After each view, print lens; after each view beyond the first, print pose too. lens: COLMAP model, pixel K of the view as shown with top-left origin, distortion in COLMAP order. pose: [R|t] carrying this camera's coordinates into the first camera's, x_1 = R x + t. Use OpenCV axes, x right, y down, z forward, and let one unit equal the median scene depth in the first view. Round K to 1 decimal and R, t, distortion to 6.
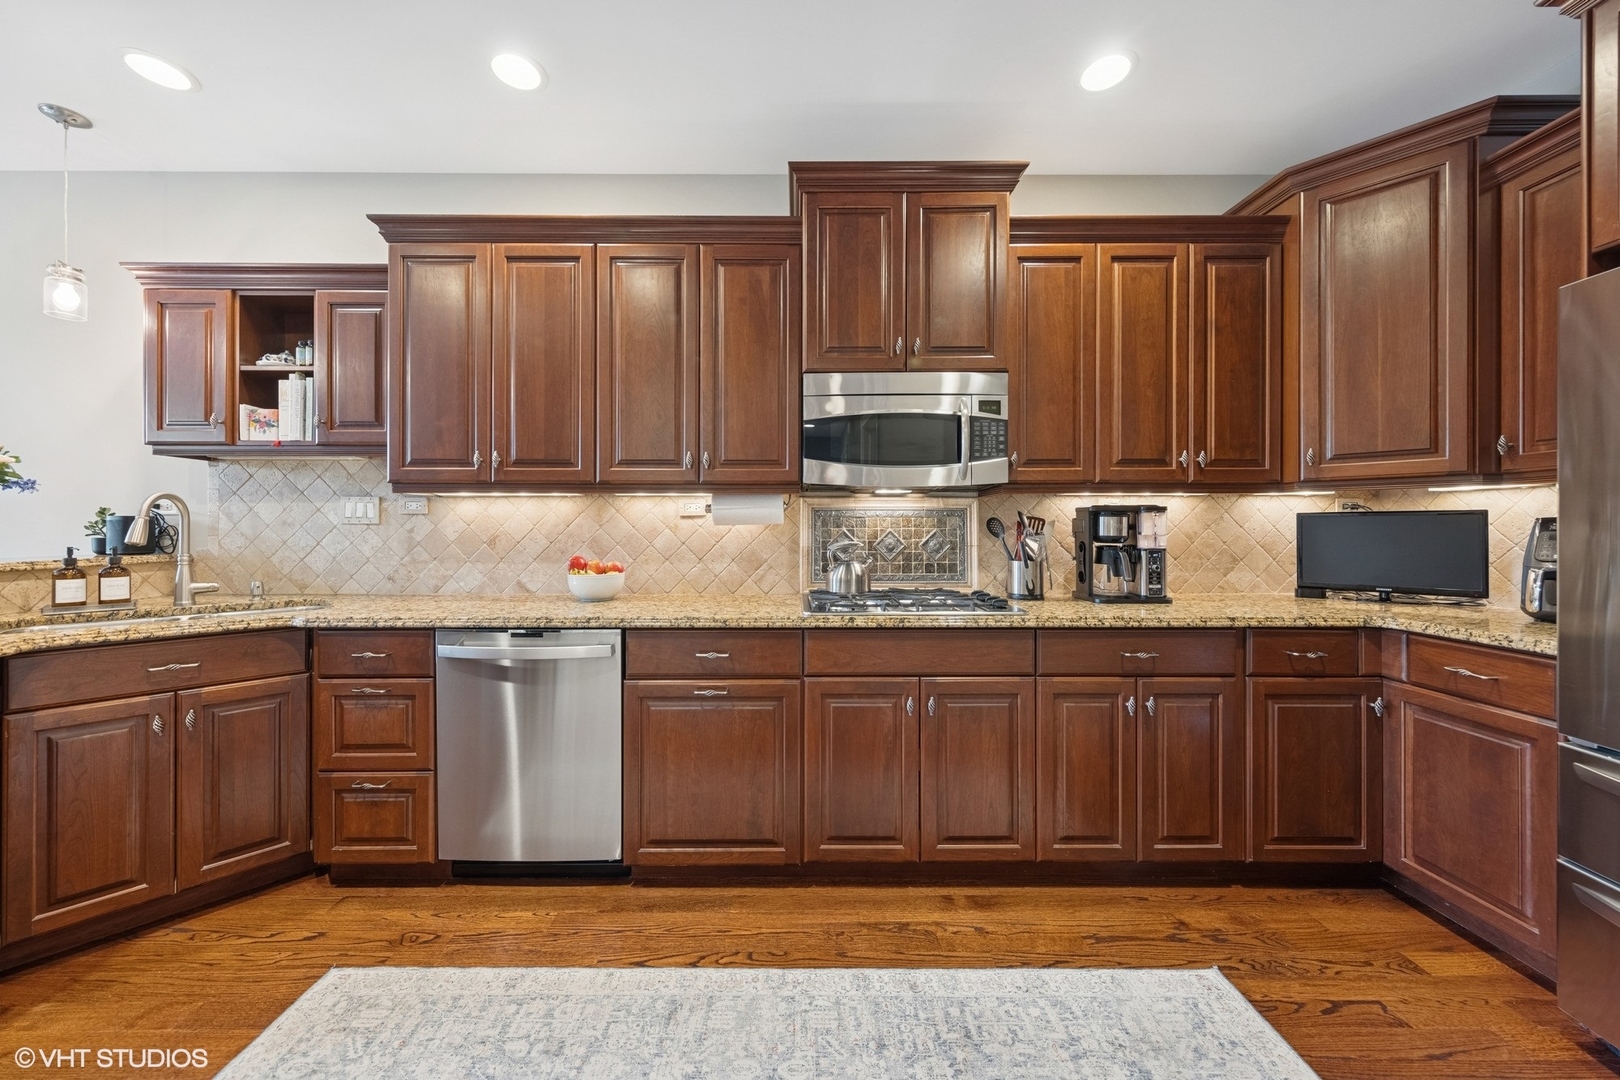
lens RADIAL K [[579.2, 0, 800.0], [0, 579.2, 525.8], [0, 0, 1]] dist [0.002521, 0.000329]
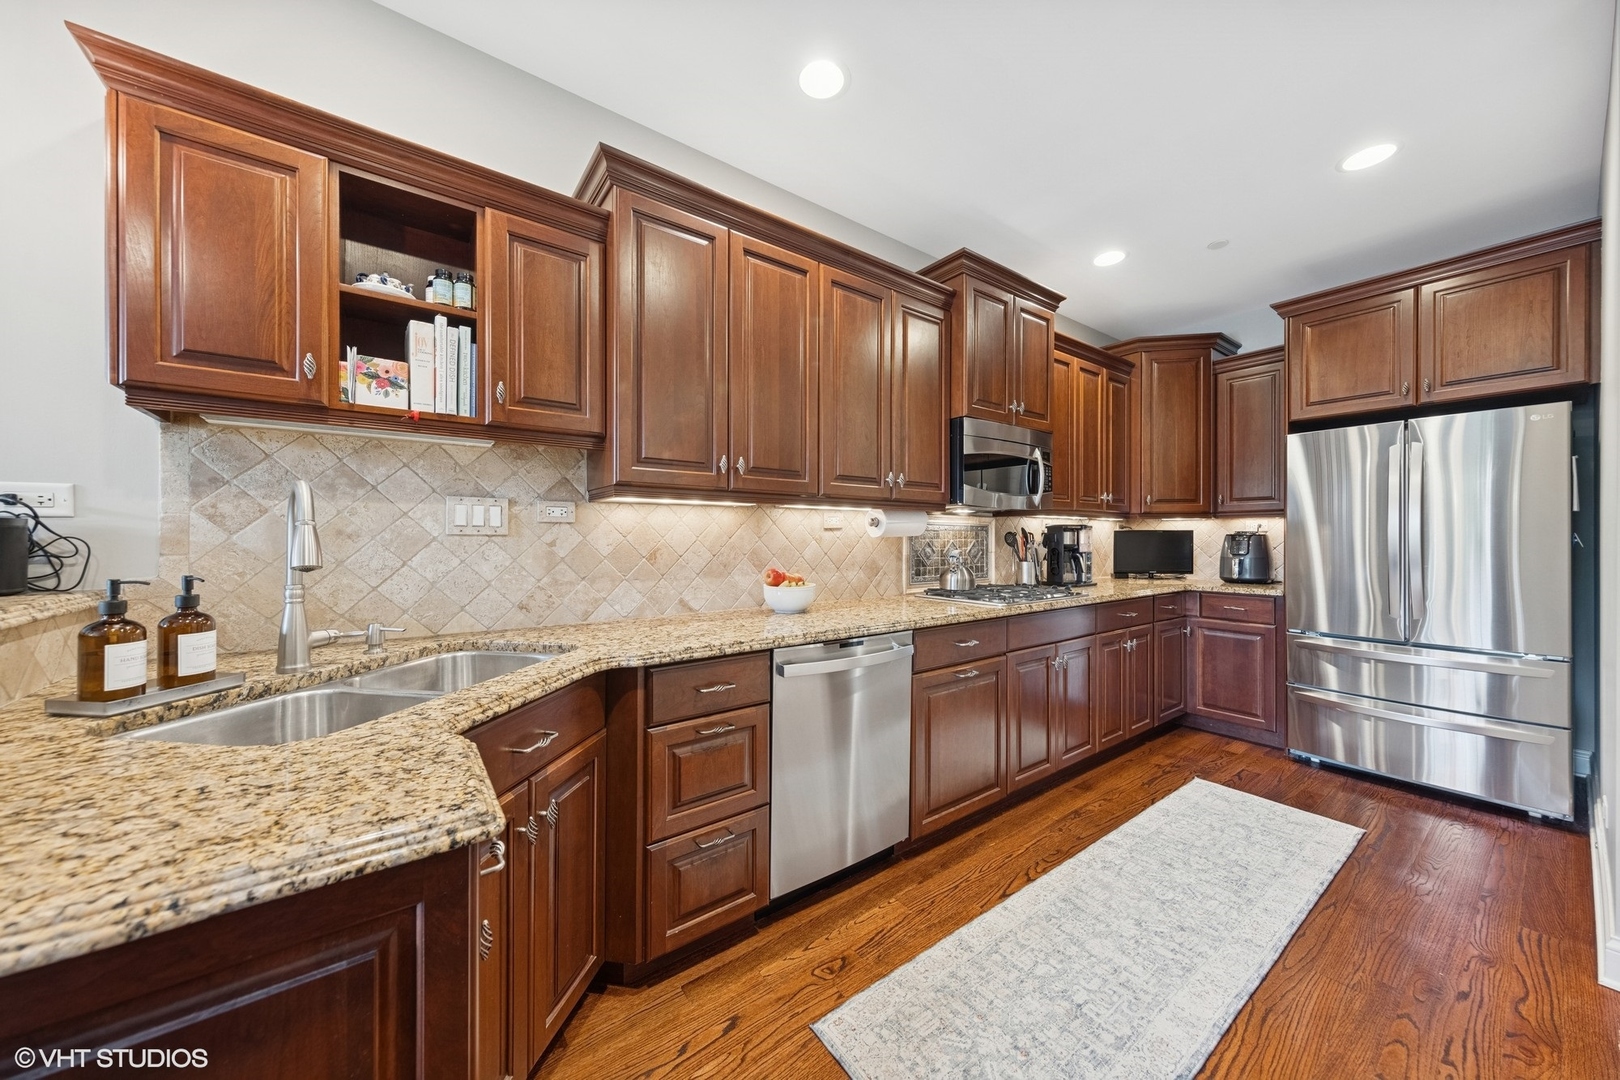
lens RADIAL K [[560.4, 0, 812.5], [0, 560.4, 537.1], [0, 0, 1]] dist [0.009712, 0.000065]
pose [[0.800224, 0.001158, 0.599701, -0.973795], [-0.000946, 0.999999, -0.000669, -0.000442], [-0.599701, -0.000032, 0.800224, 0.215549]]
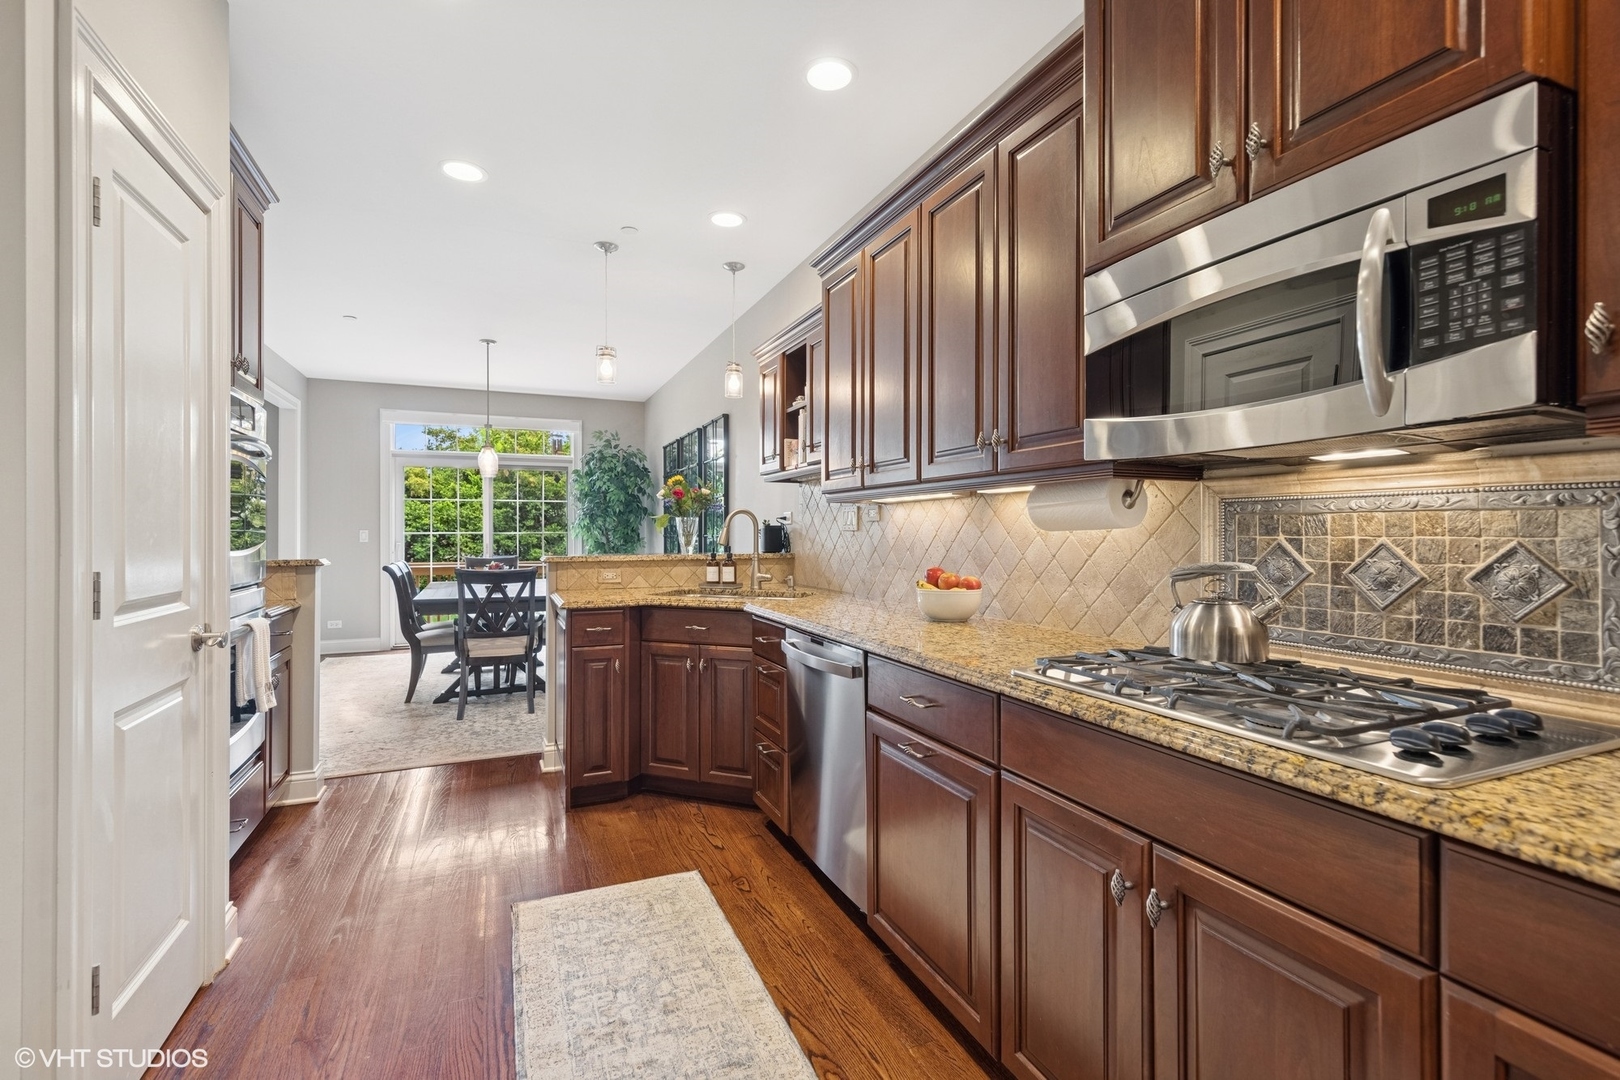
lens RADIAL K [[723.4, 0, 803.8], [0, 723.4, 532.1], [0, 0, 1]] dist [0.001774, 0.000003]
pose [[0.385303, -0.001039, -0.922790, 0.577620], [0.000912, 0.999999, -0.000745, 0.000848], [0.922790, -0.000555, 0.385303, 0.433918]]
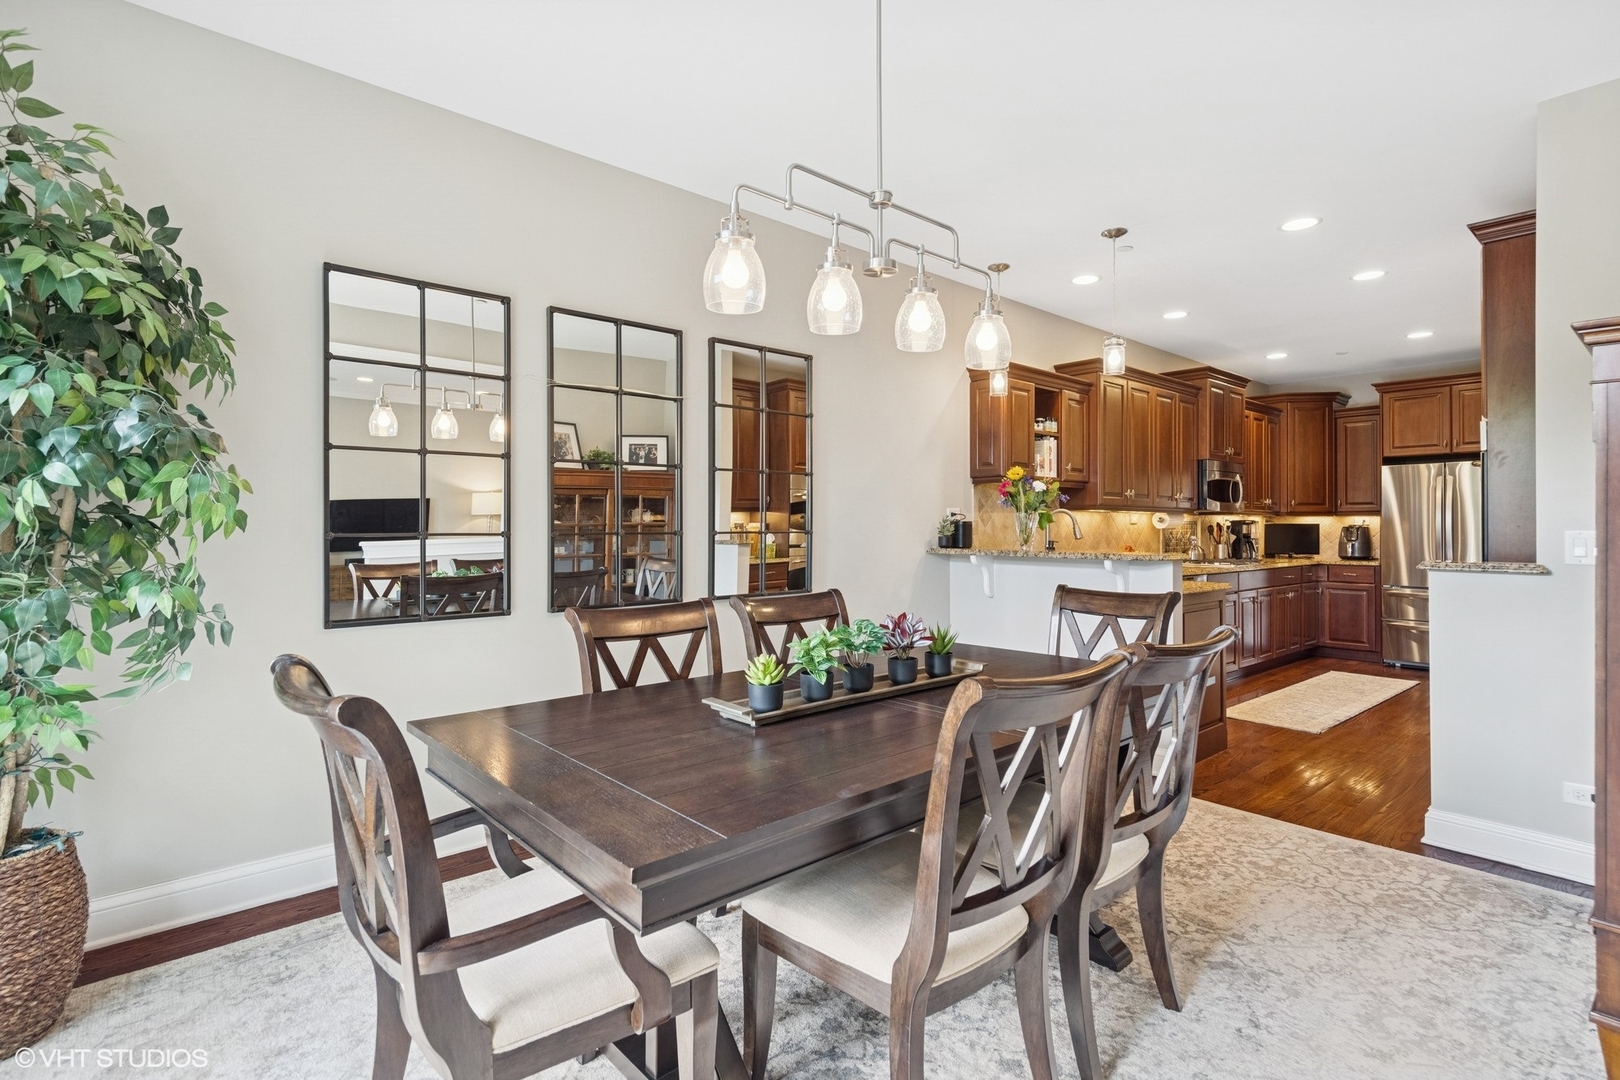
lens RADIAL K [[768.4, 0, 803.7], [0, 768.4, 527.7], [0, 0, 1]] dist [0.004785, 0.000197]
pose [[0.763161, 0.003384, 0.646200, -3.012793], [-0.000886, 0.999991, -0.004190, 0.009789], [-0.646208, 0.002626, 0.763157, -0.241191]]
